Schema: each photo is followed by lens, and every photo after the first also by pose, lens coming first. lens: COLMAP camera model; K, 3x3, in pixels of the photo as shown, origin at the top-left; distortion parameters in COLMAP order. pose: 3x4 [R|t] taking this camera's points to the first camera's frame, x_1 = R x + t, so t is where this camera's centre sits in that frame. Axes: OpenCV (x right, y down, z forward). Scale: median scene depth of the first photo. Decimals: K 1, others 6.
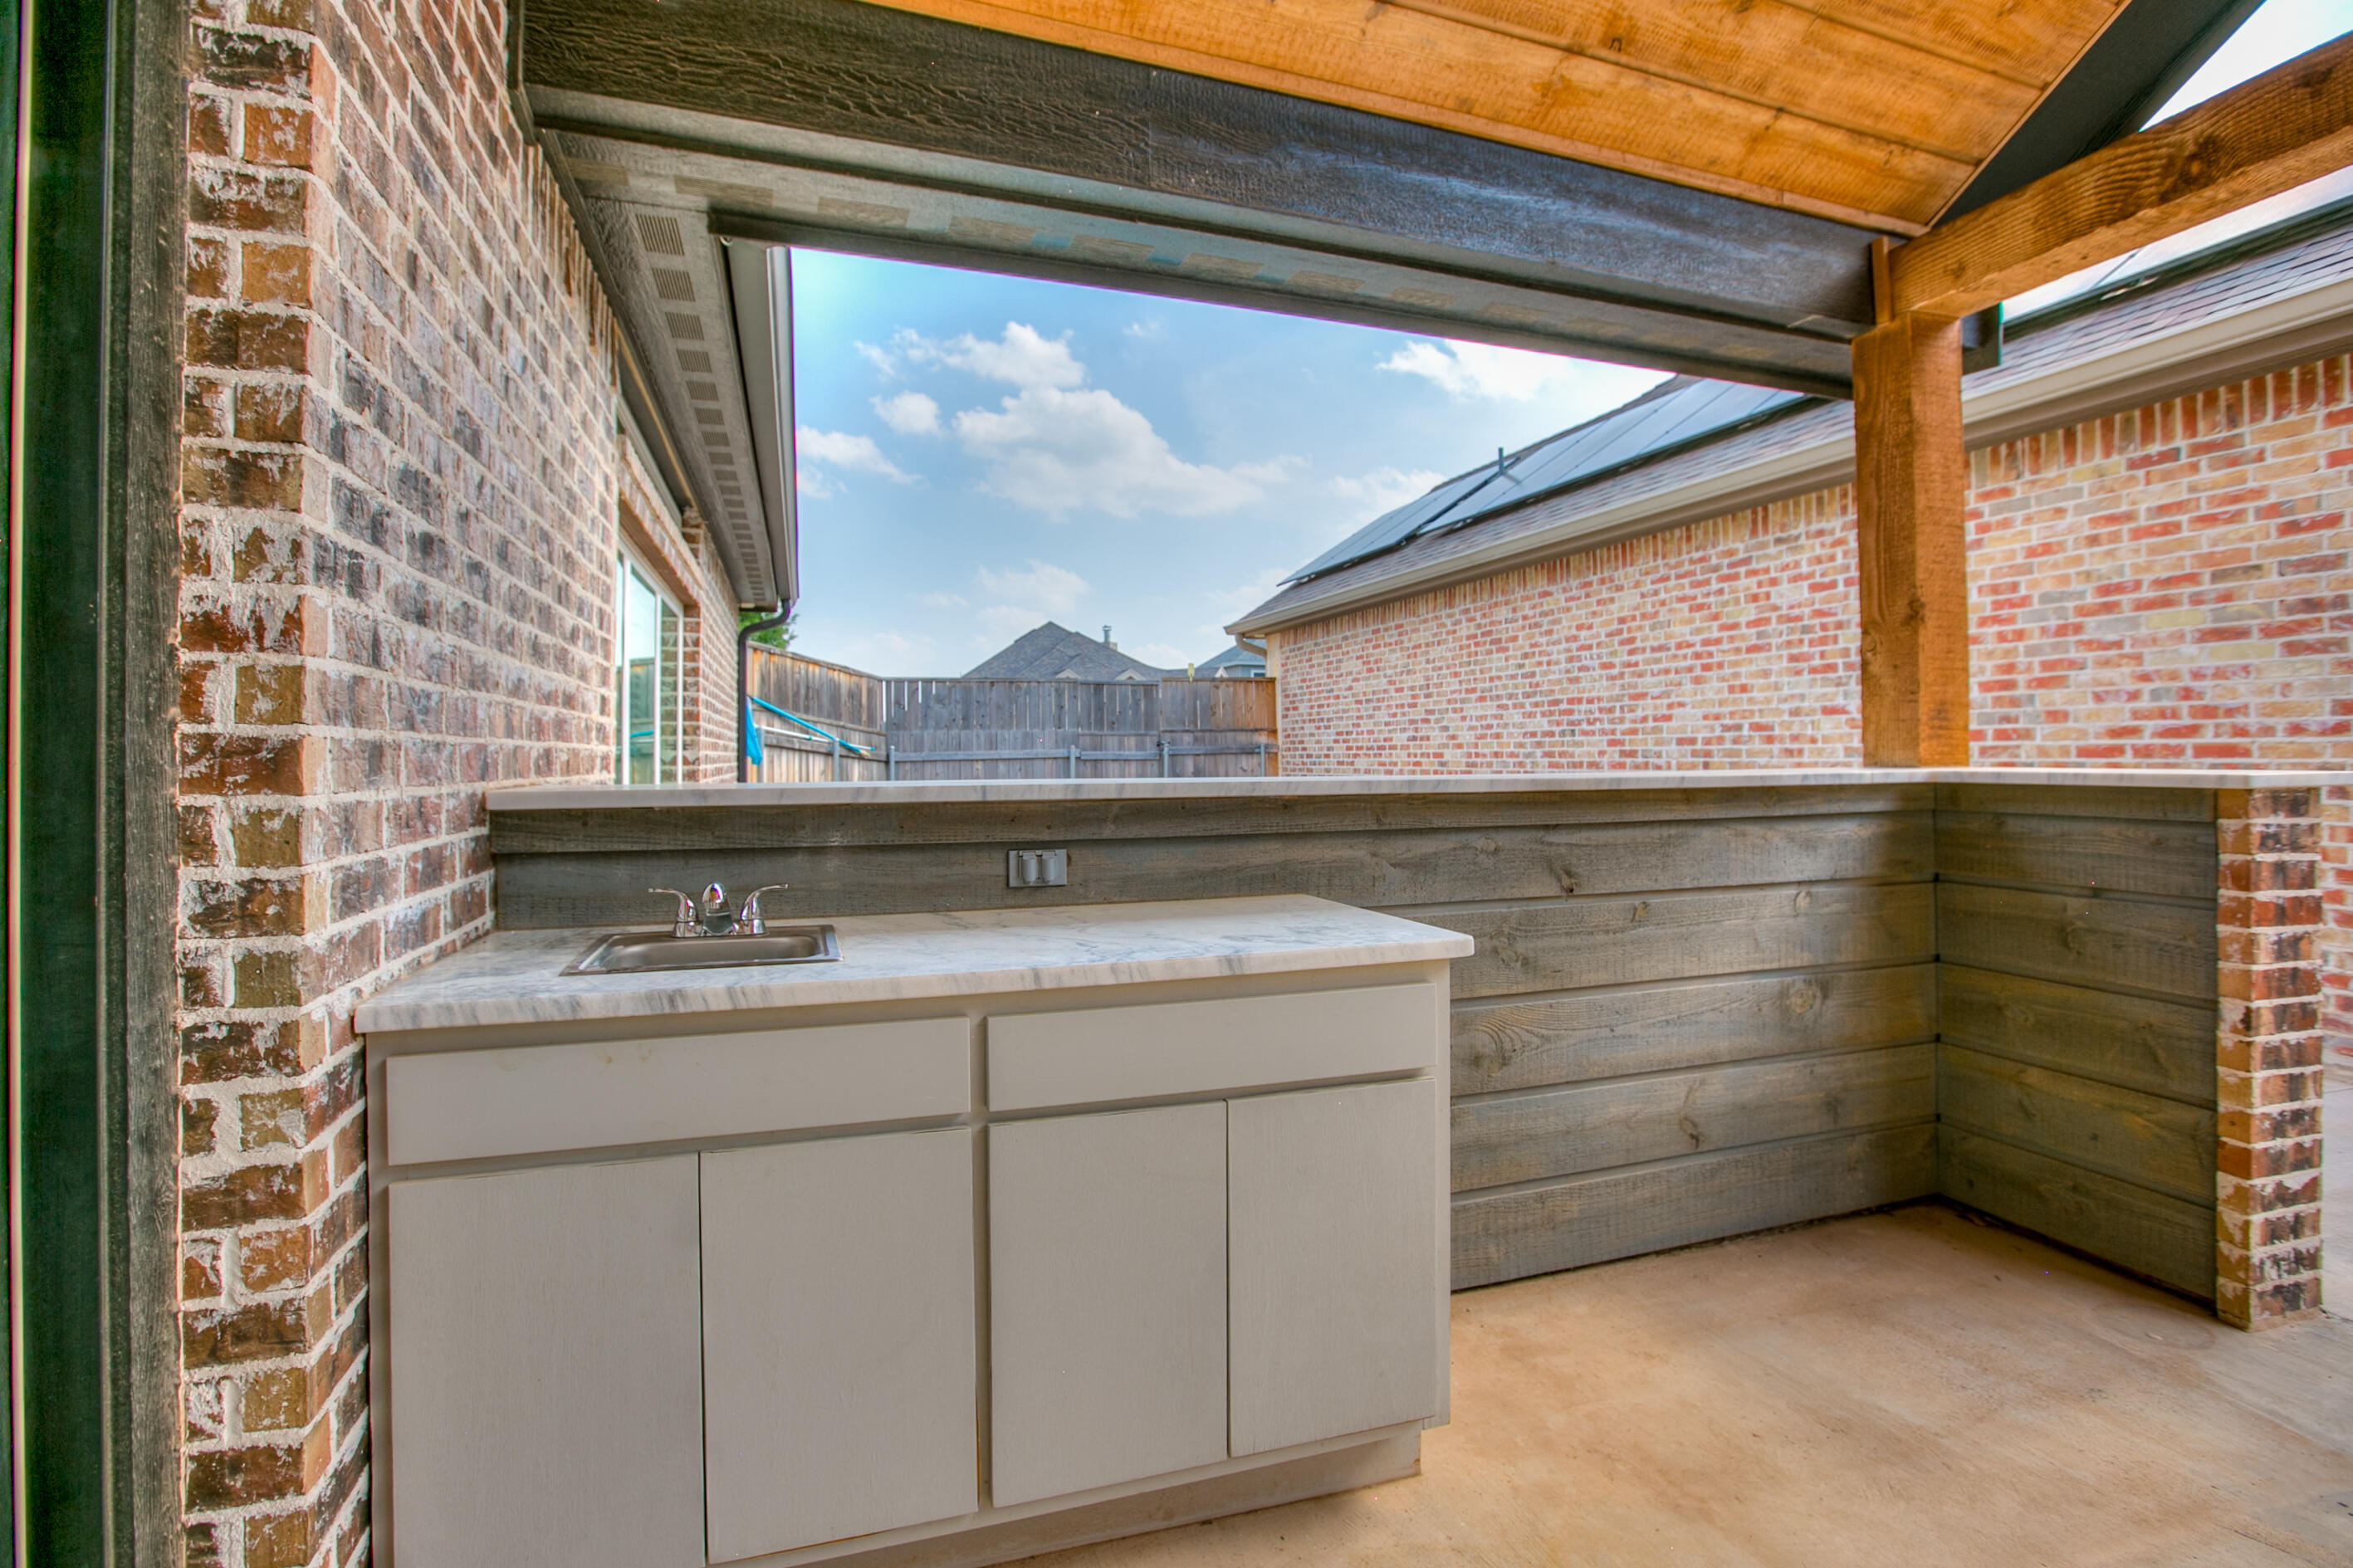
lens RADIAL K [[1087.5, 0, 1177.6], [0, 1087.5, 750.0], [0, 0, 1]] dist [-0.001329, -0.000230]
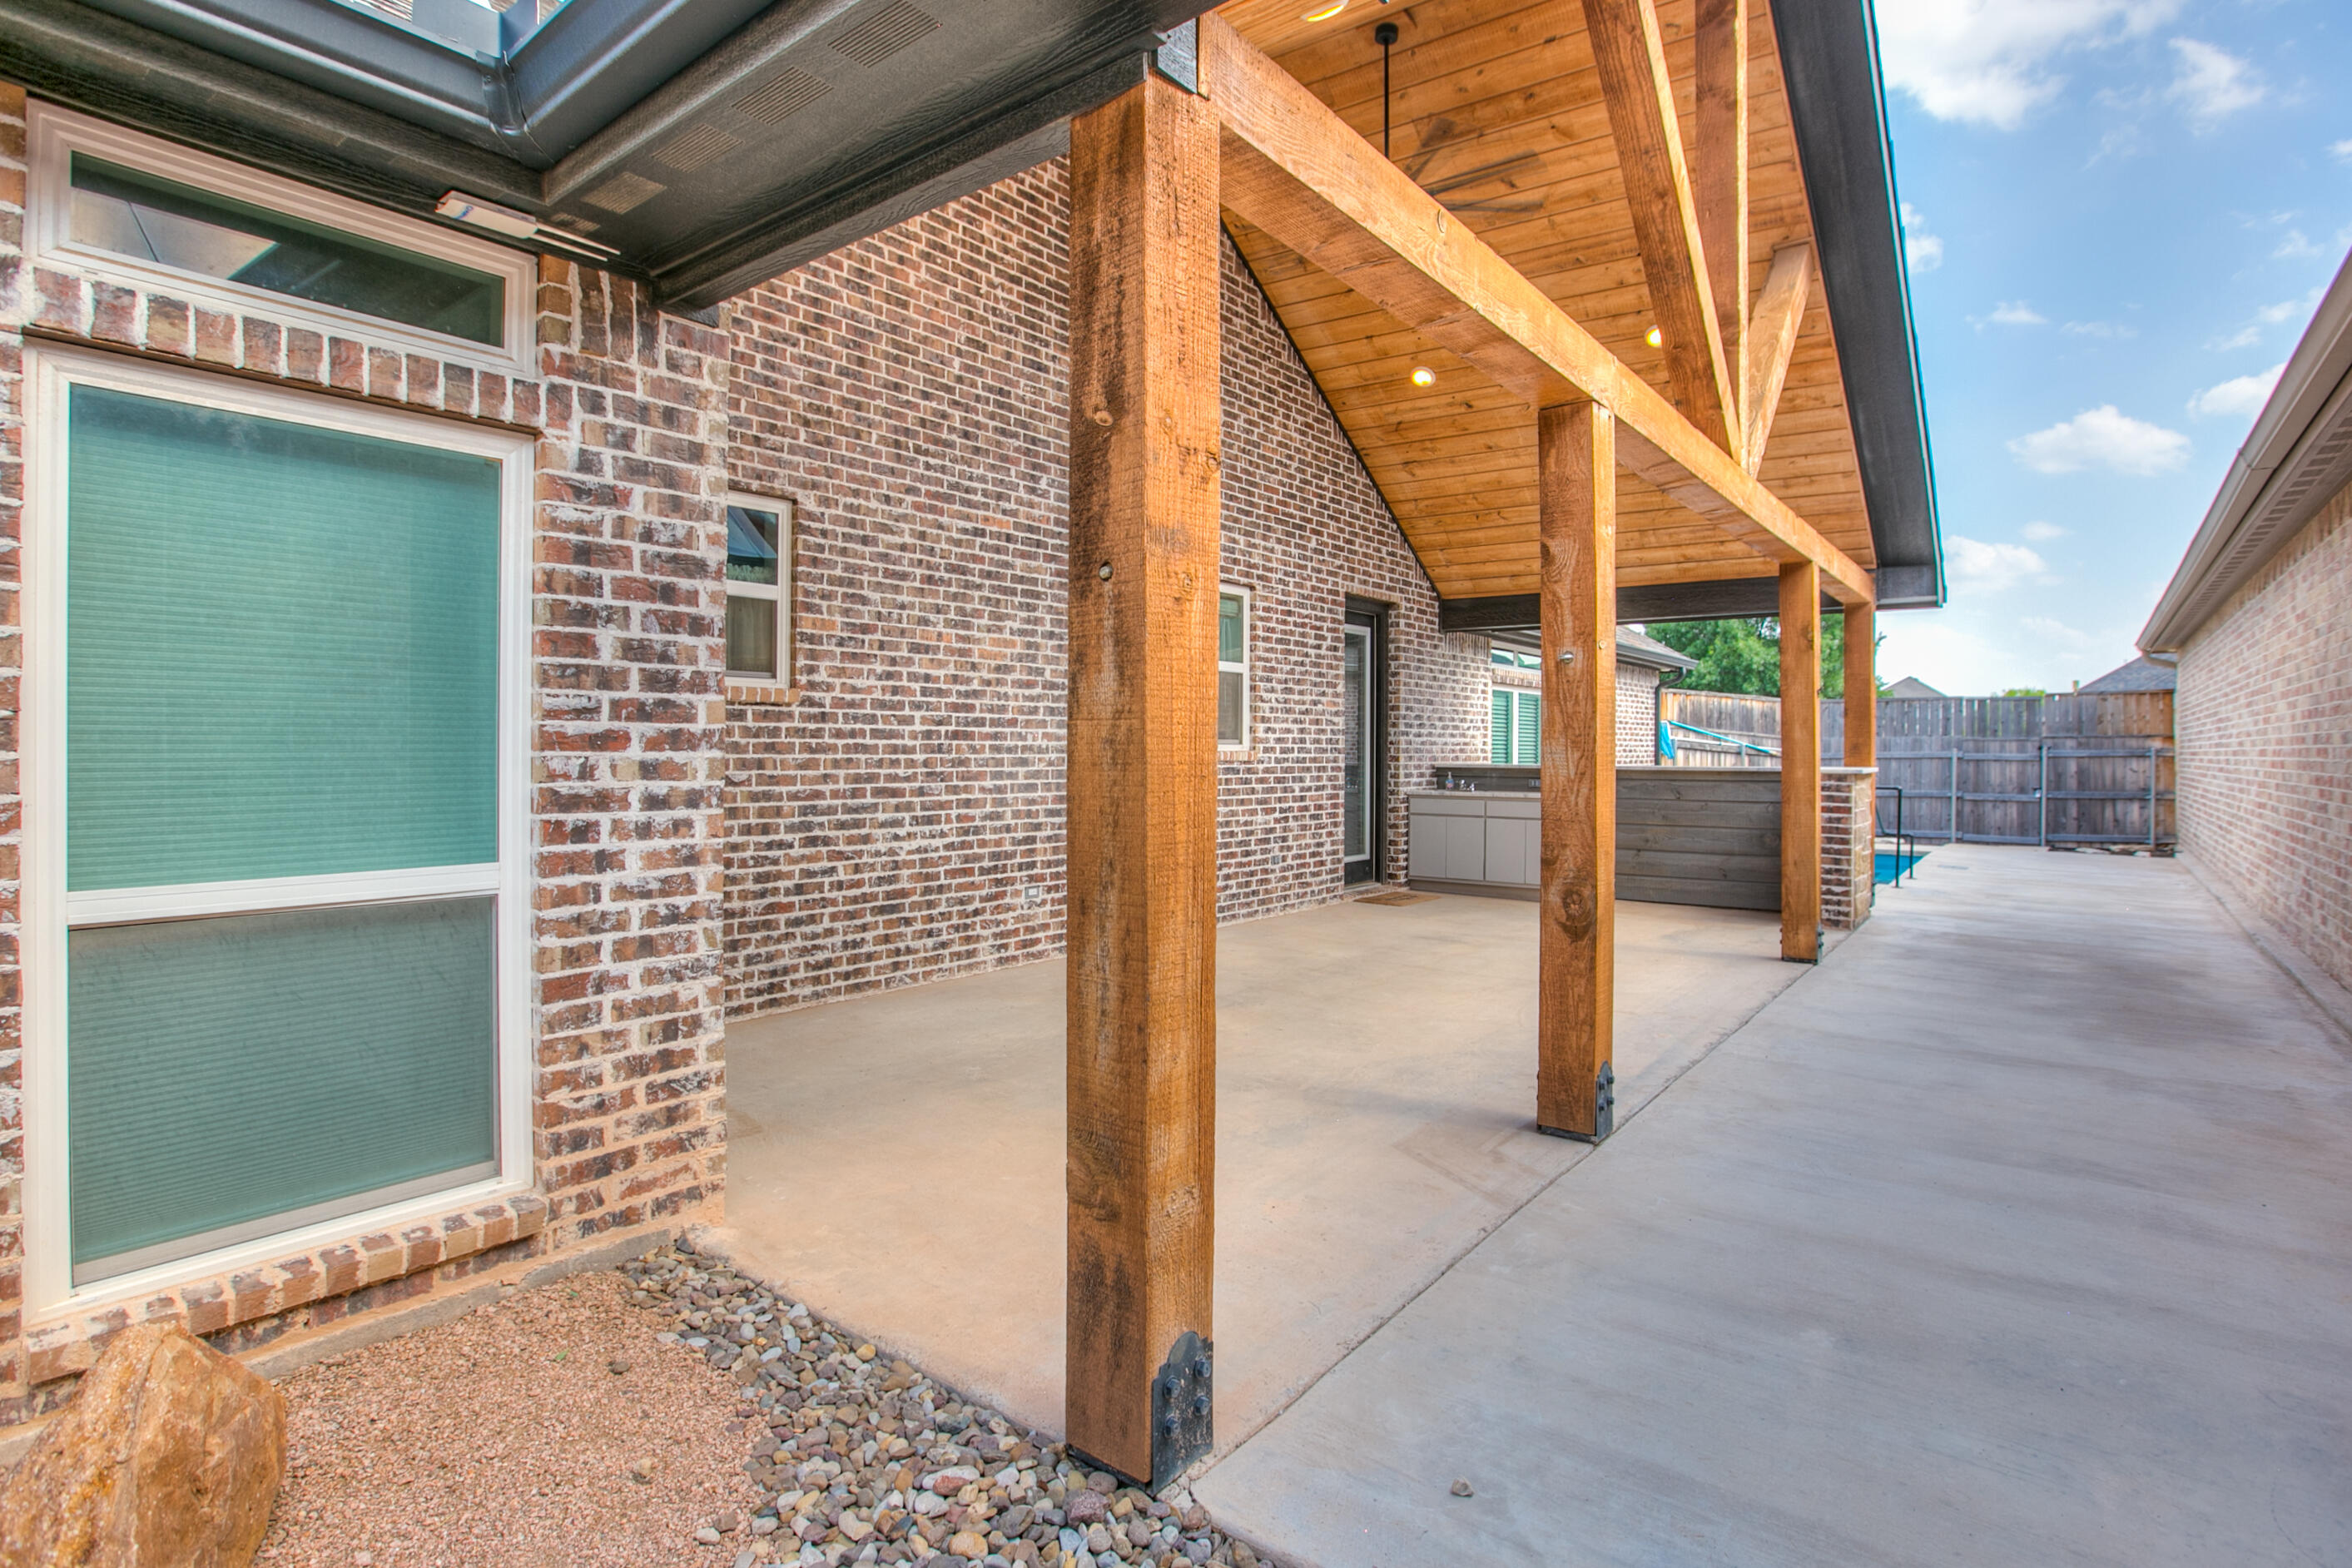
lens RADIAL K [[1138.1, 0, 1178.0], [0, 1138.1, 752.4], [0, 0, 1]] dist [0.000980, 0.000028]
pose [[0.534350, 0.012965, -0.845164, 3.709585], [-0.003656, 0.999908, 0.013027, -0.093132], [0.845255, -0.003871, 0.534348, -3.339604]]
